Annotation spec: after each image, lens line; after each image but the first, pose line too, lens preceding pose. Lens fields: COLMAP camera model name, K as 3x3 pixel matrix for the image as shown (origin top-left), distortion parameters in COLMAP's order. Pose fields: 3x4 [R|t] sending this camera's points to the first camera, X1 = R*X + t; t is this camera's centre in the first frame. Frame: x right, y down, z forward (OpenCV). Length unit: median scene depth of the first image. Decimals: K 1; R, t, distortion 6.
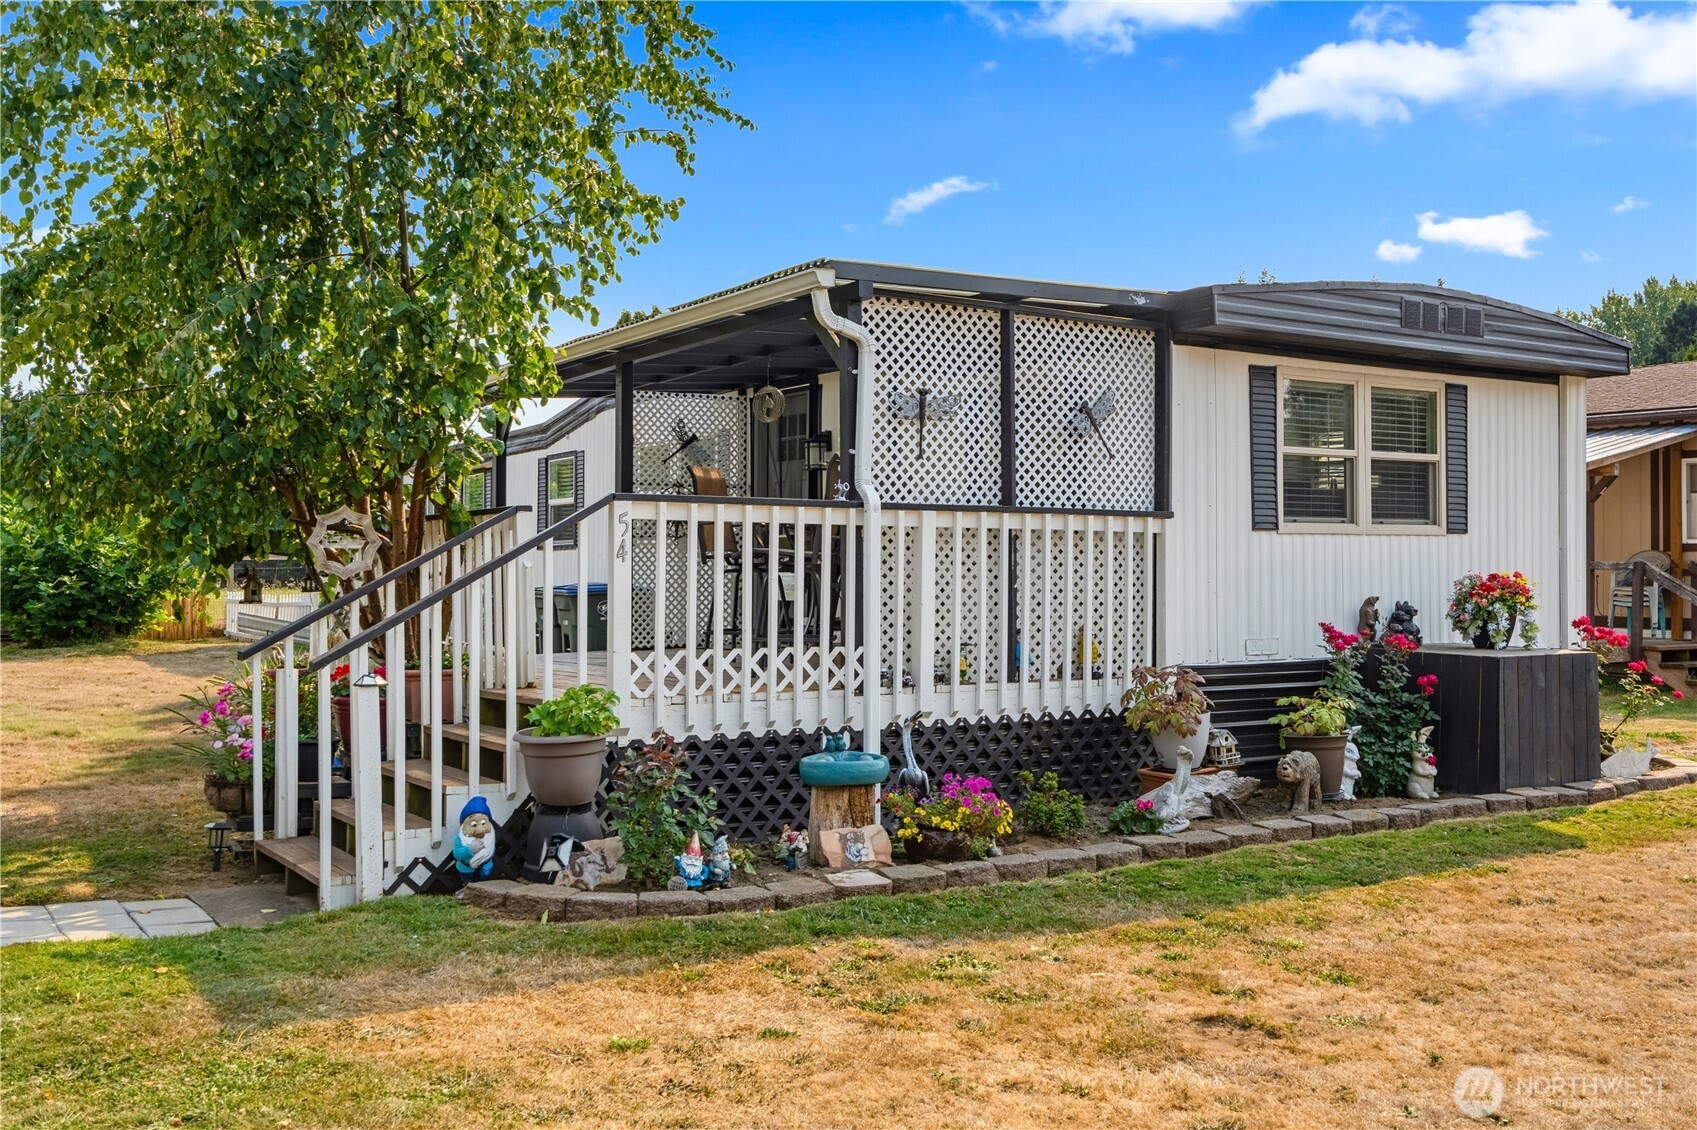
lens RADIAL K [[1610.2, 0, 855.2], [0, 1610.2, 526.2], [0, 0, 1]] dist [0.007283, 0.000000]
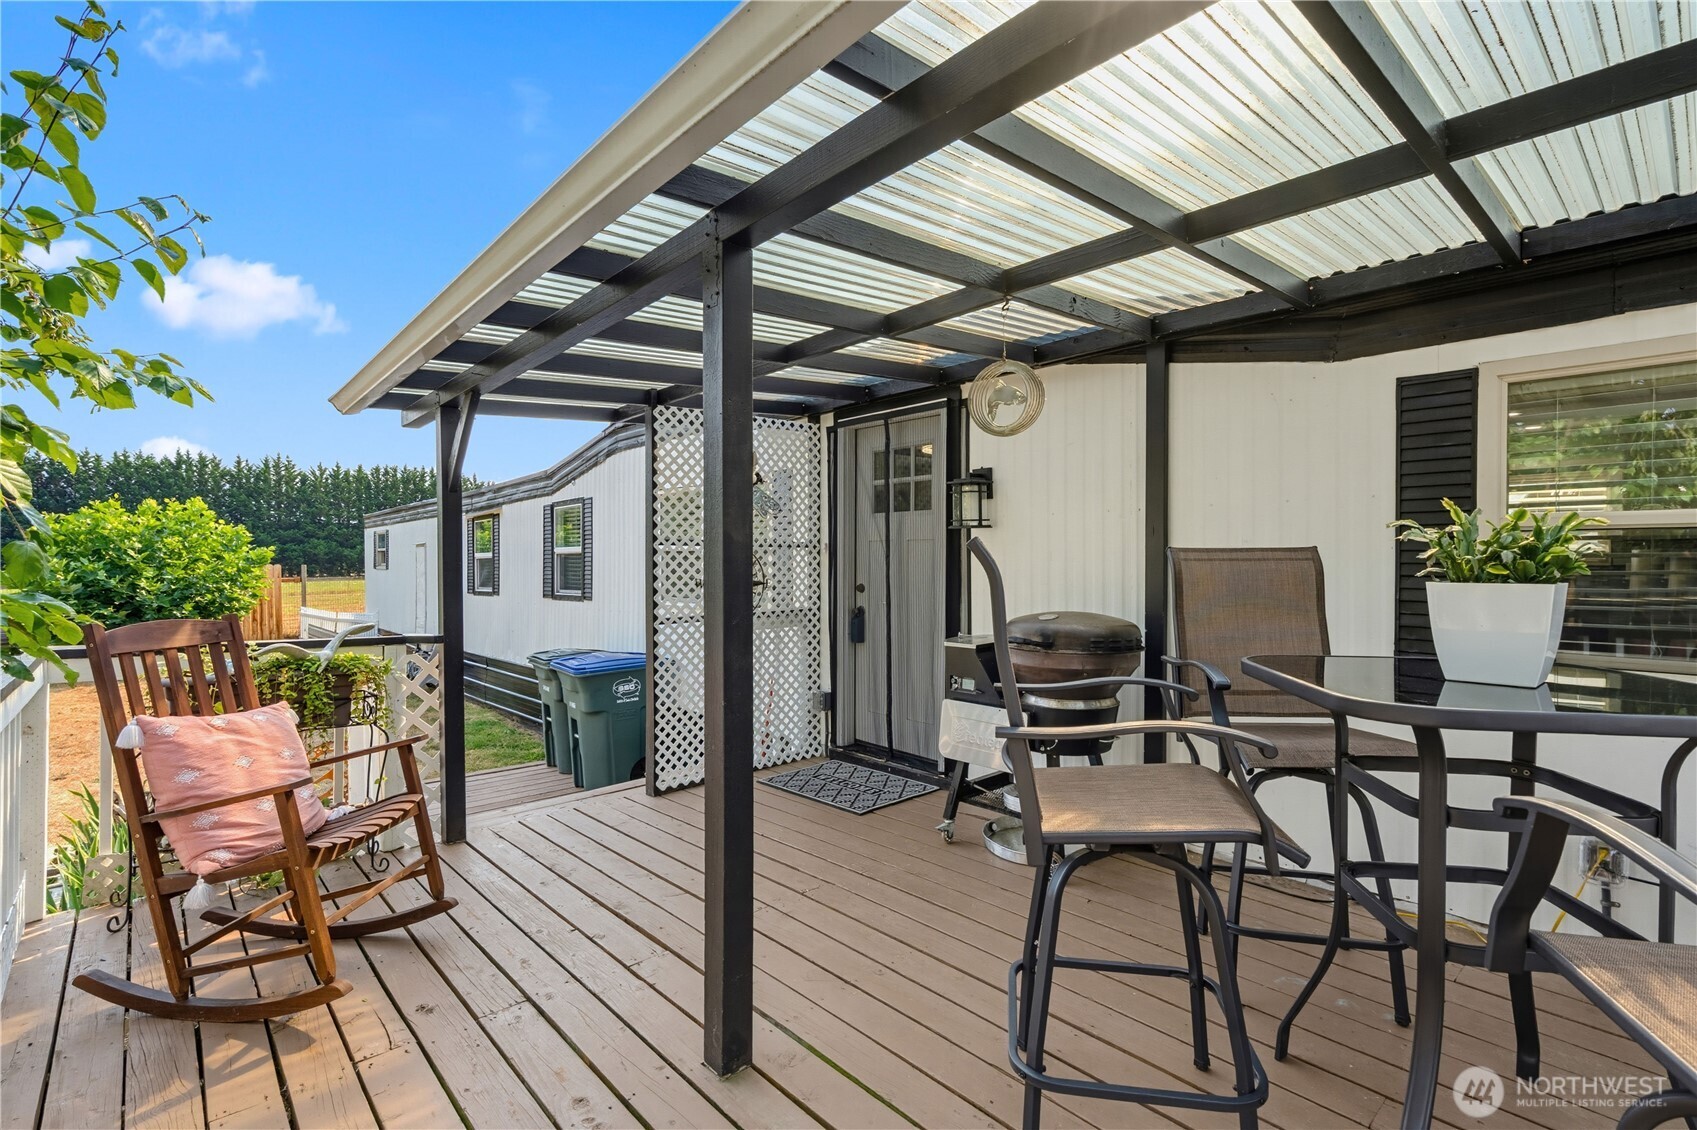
lens RADIAL K [[778.6, 0, 863.3], [0, 778.6, 560.7], [0, 0, 1]] dist [-0.007092, 0.000815]
pose [[0.984743, -0.004945, 0.173946, -0.173682], [0.000085, 0.999610, 0.027937, -0.042927], [-0.174016, -0.027496, 0.984359, 0.992692]]
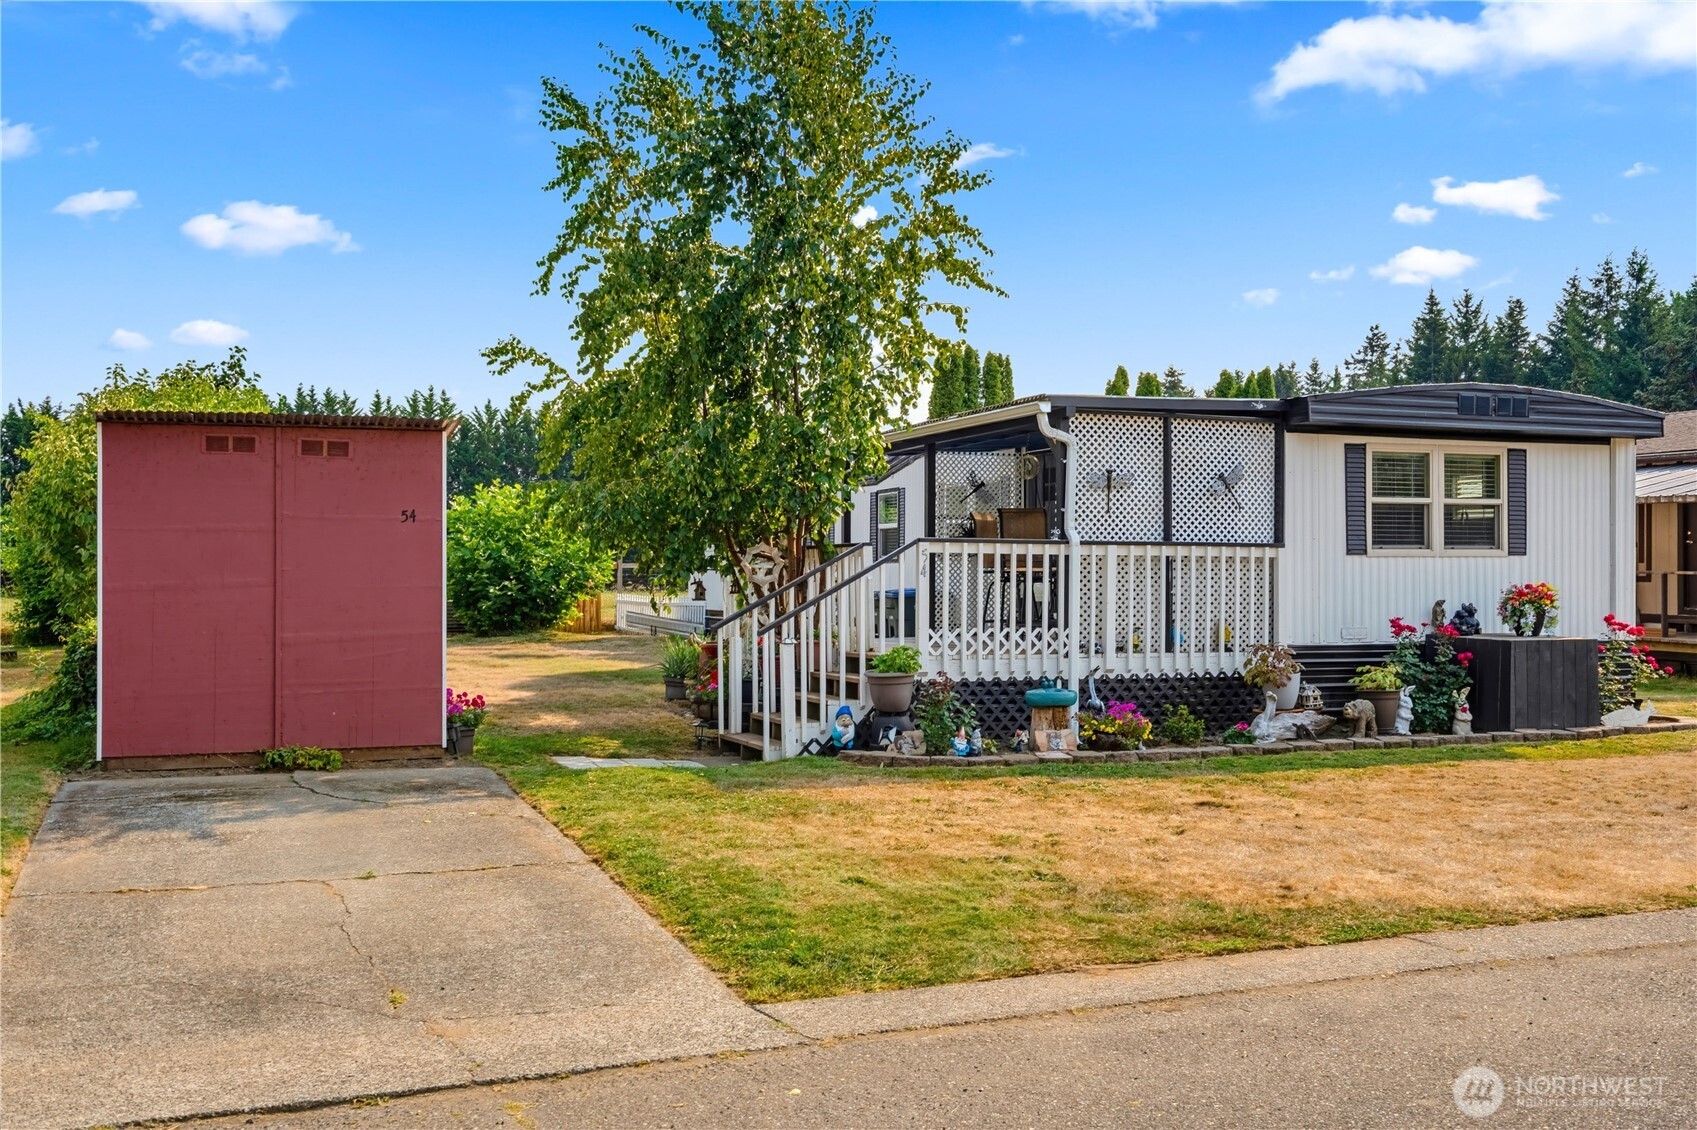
lens RADIAL K [[1701.8, 0, 844.8], [0, 1701.8, 565.9], [0, 0, 1]] dist [-0.020808, 0.000000]
pose [[0.979158, 0.000505, -0.203098, 0.124658], [0.004165, 0.999737, 0.022567, -0.027429], [0.203056, -0.022943, 0.978898, -0.701810]]
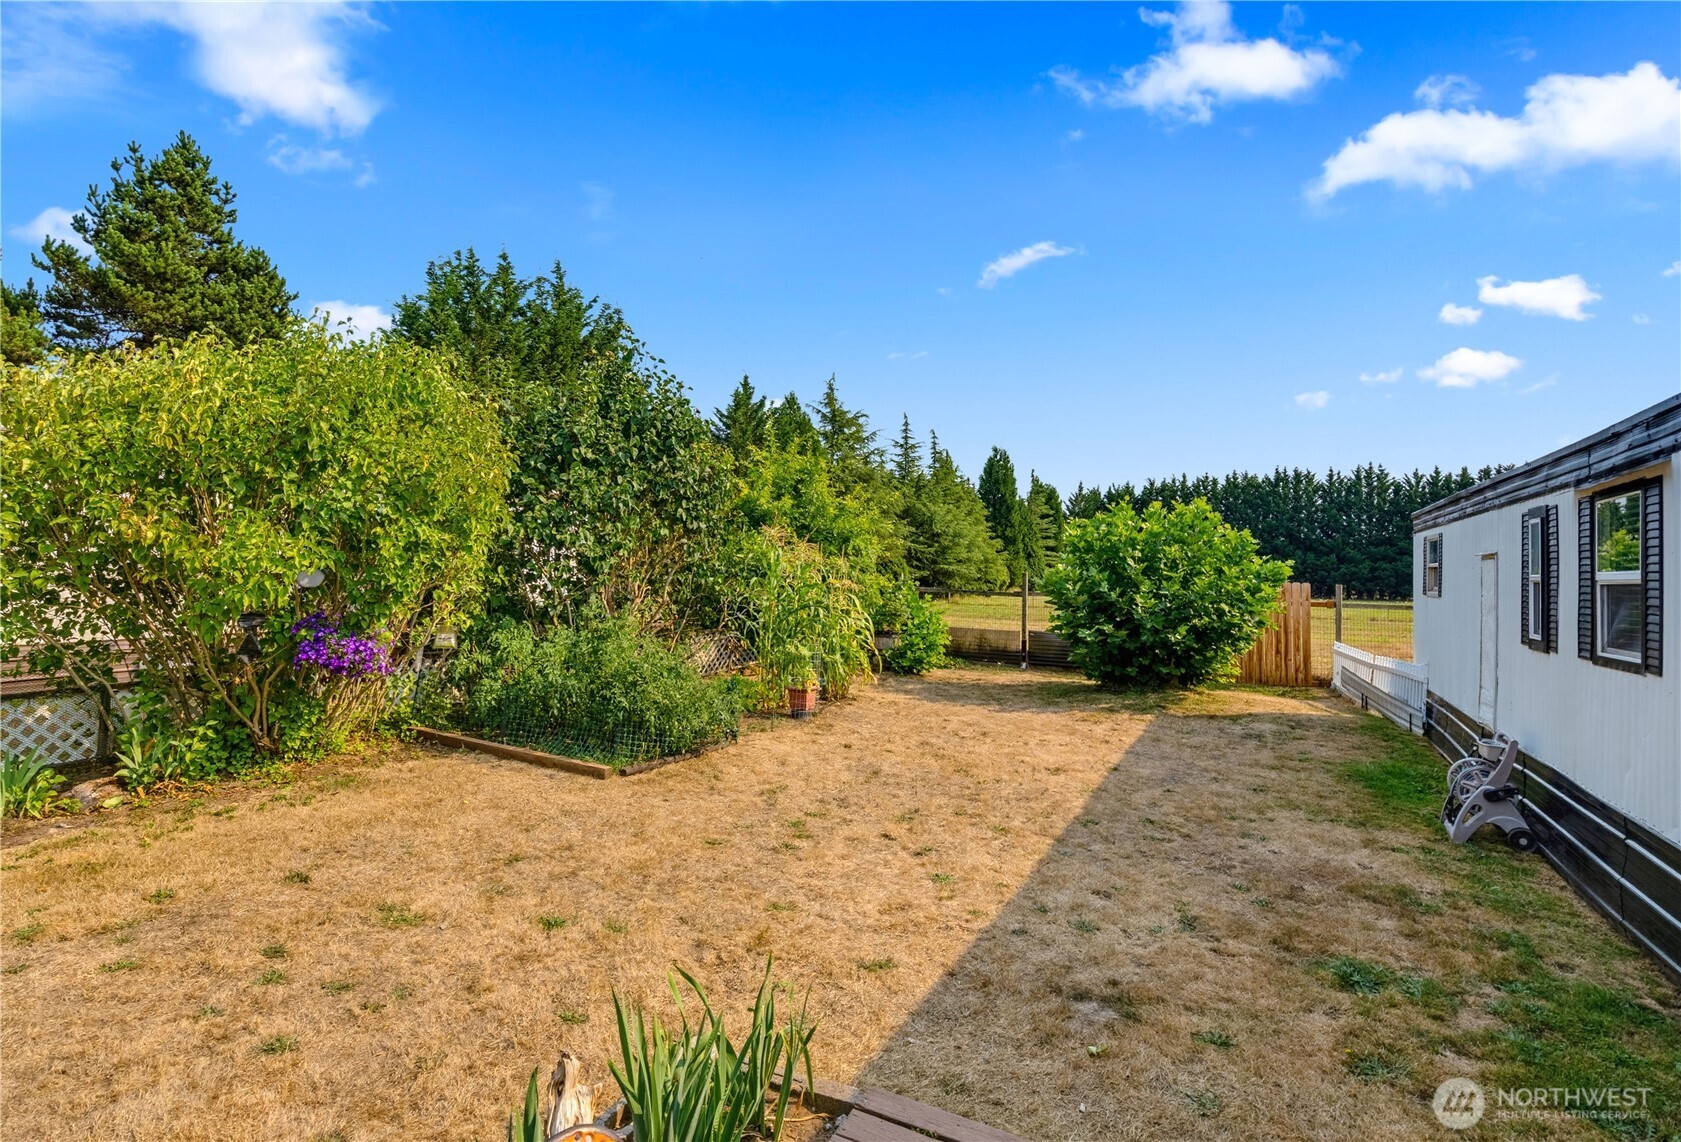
lens RADIAL K [[878.9, 0, 815.8], [0, 878.9, 530.1], [0, 0, 1]] dist [0.000913, 0.000535]
pose [[0.506693, -0.016280, -0.861973, -0.297965], [-0.010036, 0.999643, -0.024779, -0.029904], [0.862068, 0.021206, 0.506348, 1.483692]]
